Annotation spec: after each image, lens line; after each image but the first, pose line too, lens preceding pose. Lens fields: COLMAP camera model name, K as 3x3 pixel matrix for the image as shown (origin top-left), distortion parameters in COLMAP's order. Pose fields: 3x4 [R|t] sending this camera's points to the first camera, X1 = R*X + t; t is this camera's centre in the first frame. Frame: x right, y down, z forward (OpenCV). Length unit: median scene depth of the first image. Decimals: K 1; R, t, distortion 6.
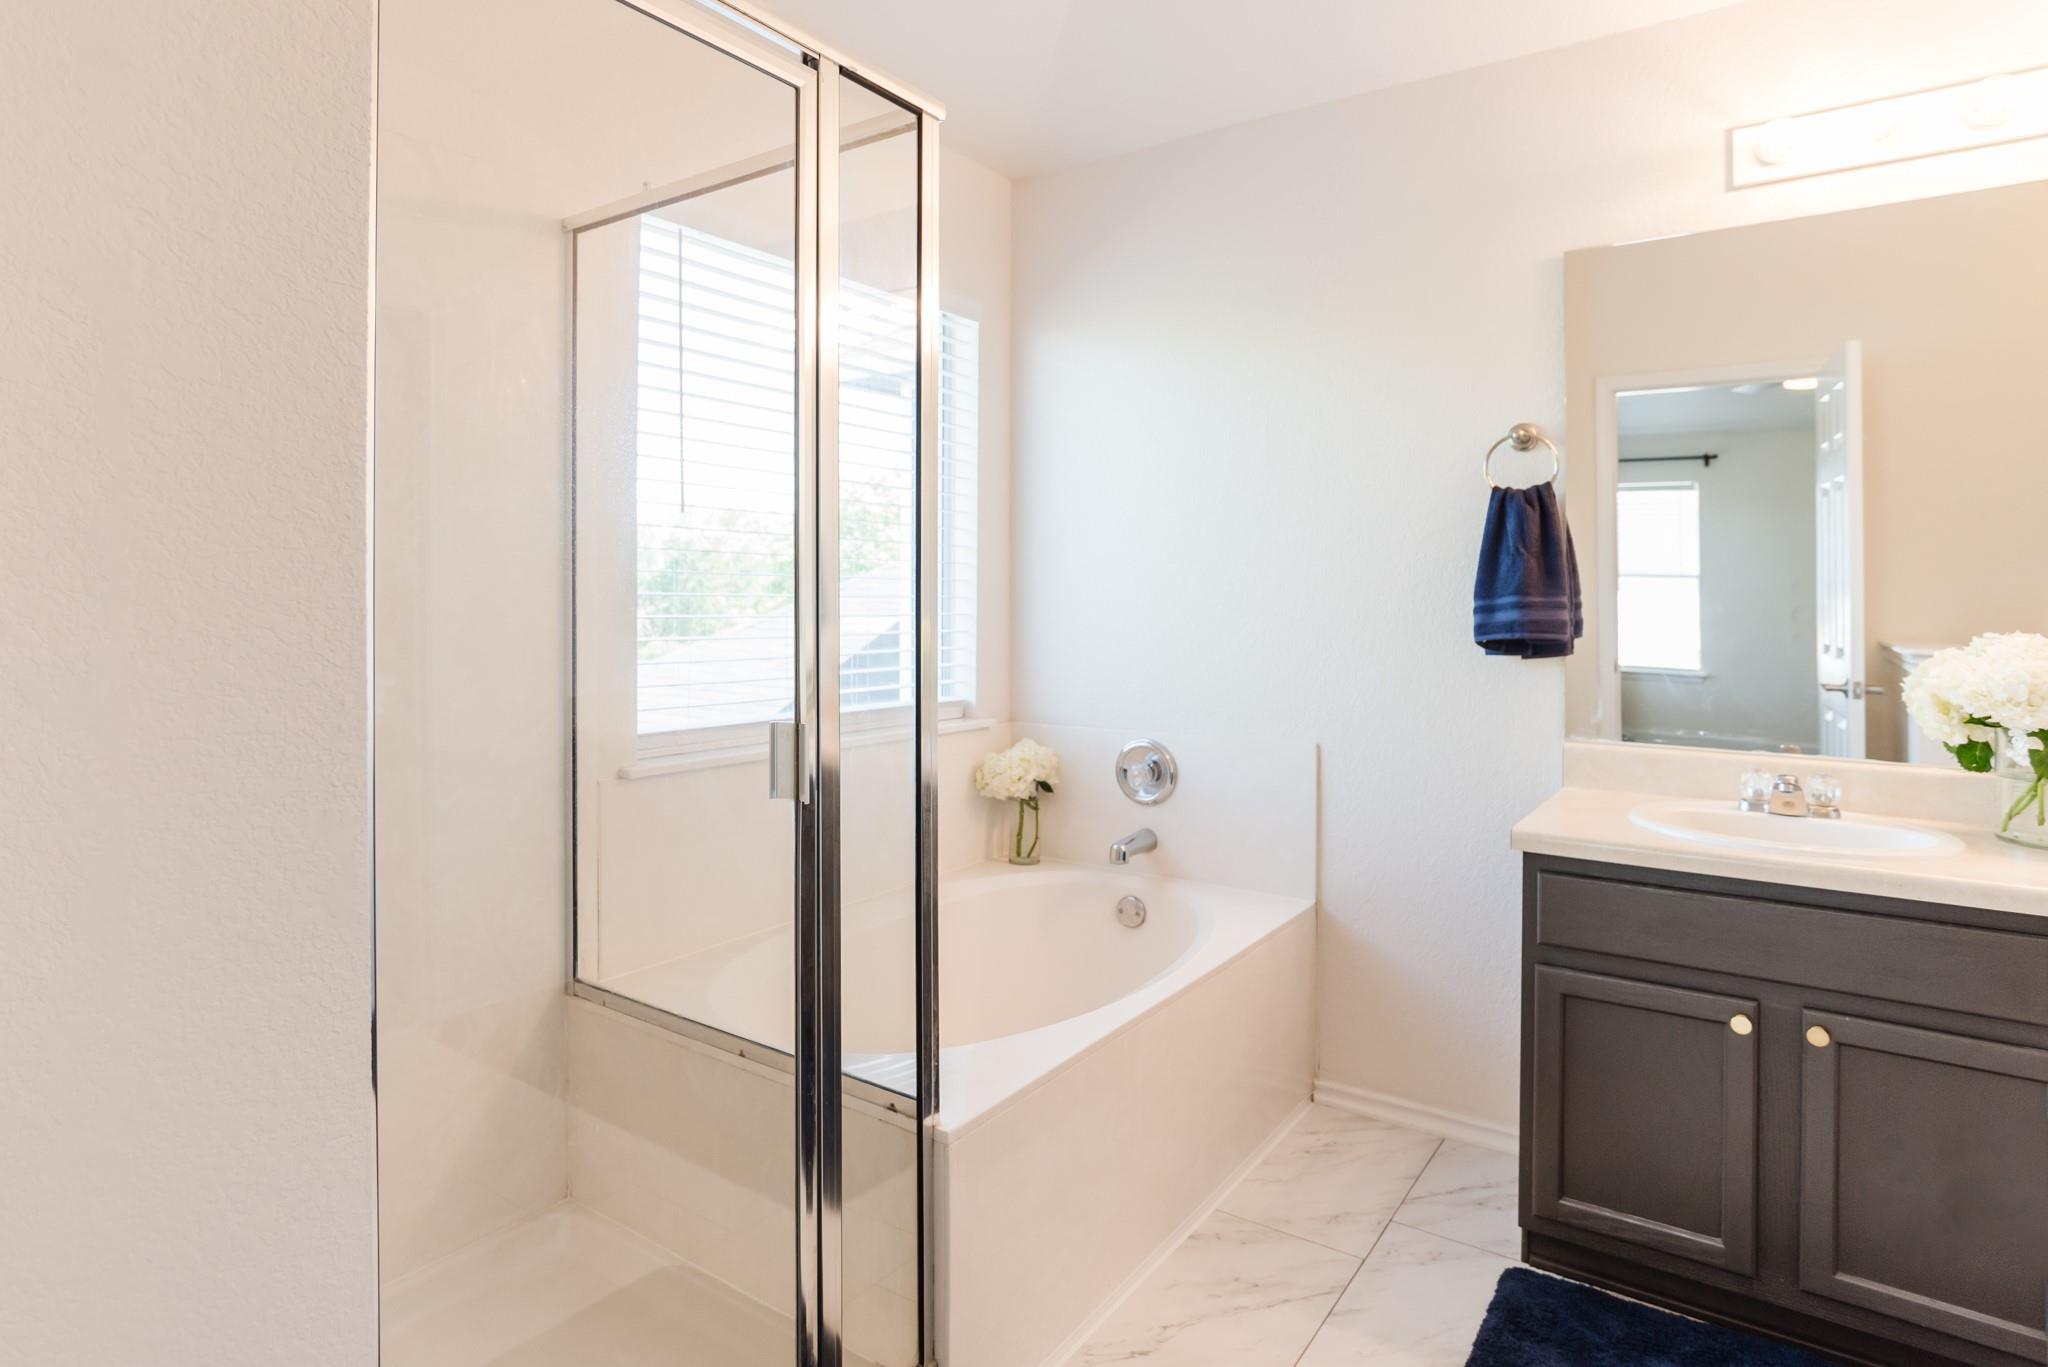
lens RADIAL K [[1120.5, 0, 1023.8], [0, 1120.5, 588.6], [0, 0, 1]] dist [-0.020436, 0.019318]
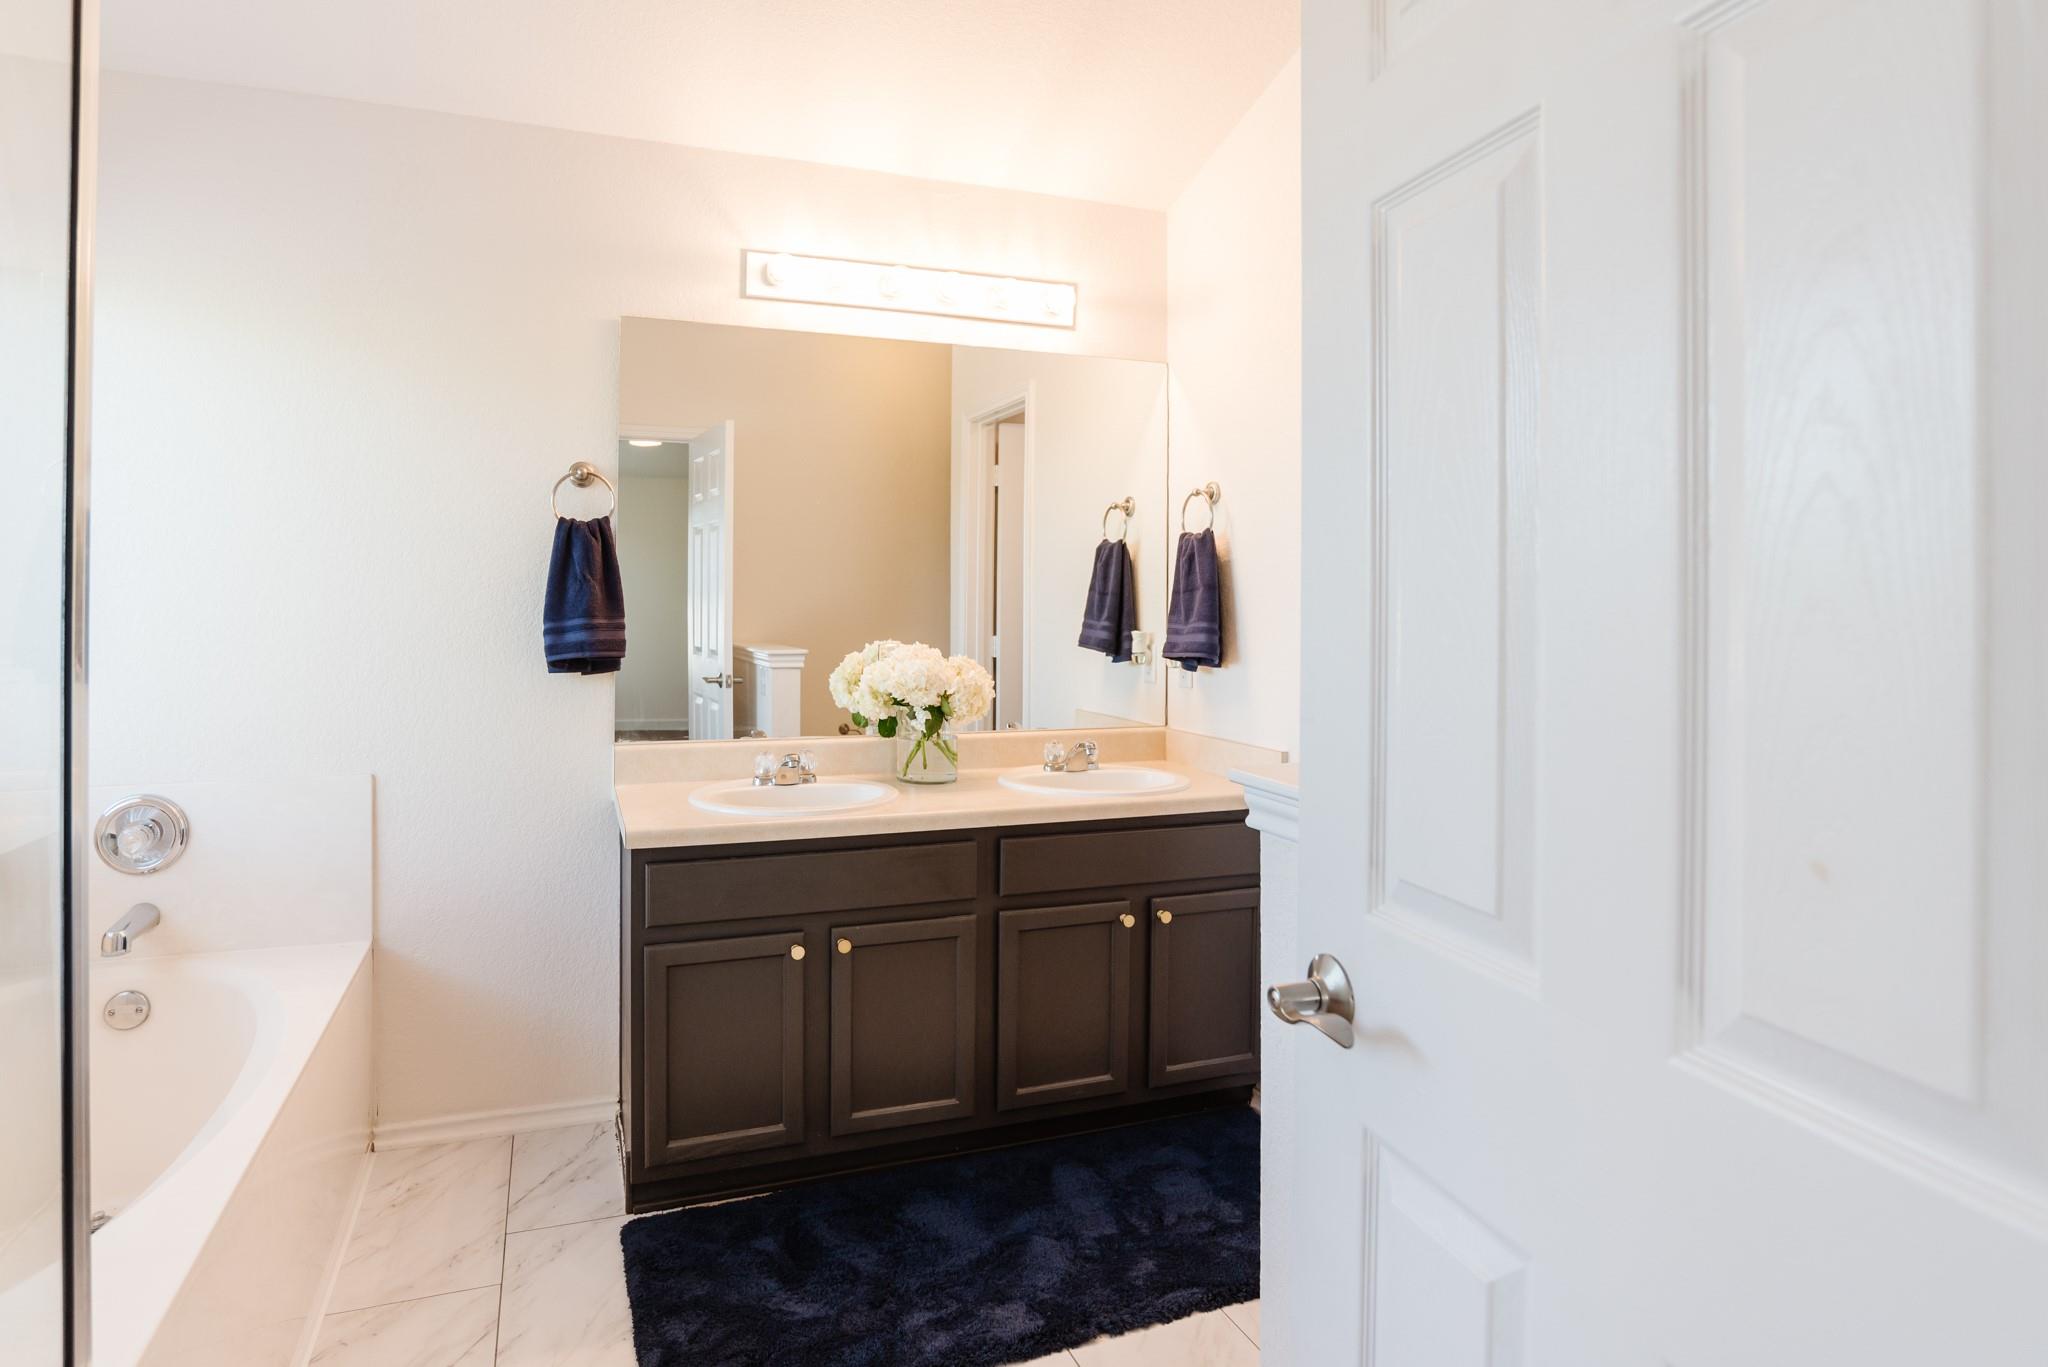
lens RADIAL K [[1061.6, 0, 769.3], [0, 1061.6, 593.4], [0, 0, 1]] dist [-0.001845, 0.000857]
pose [[0.631633, 0.001160, 0.775266, -0.261064], [-0.005245, 0.999982, 0.002777, -0.022545], [-0.775250, -0.005820, 0.631628, 0.195271]]
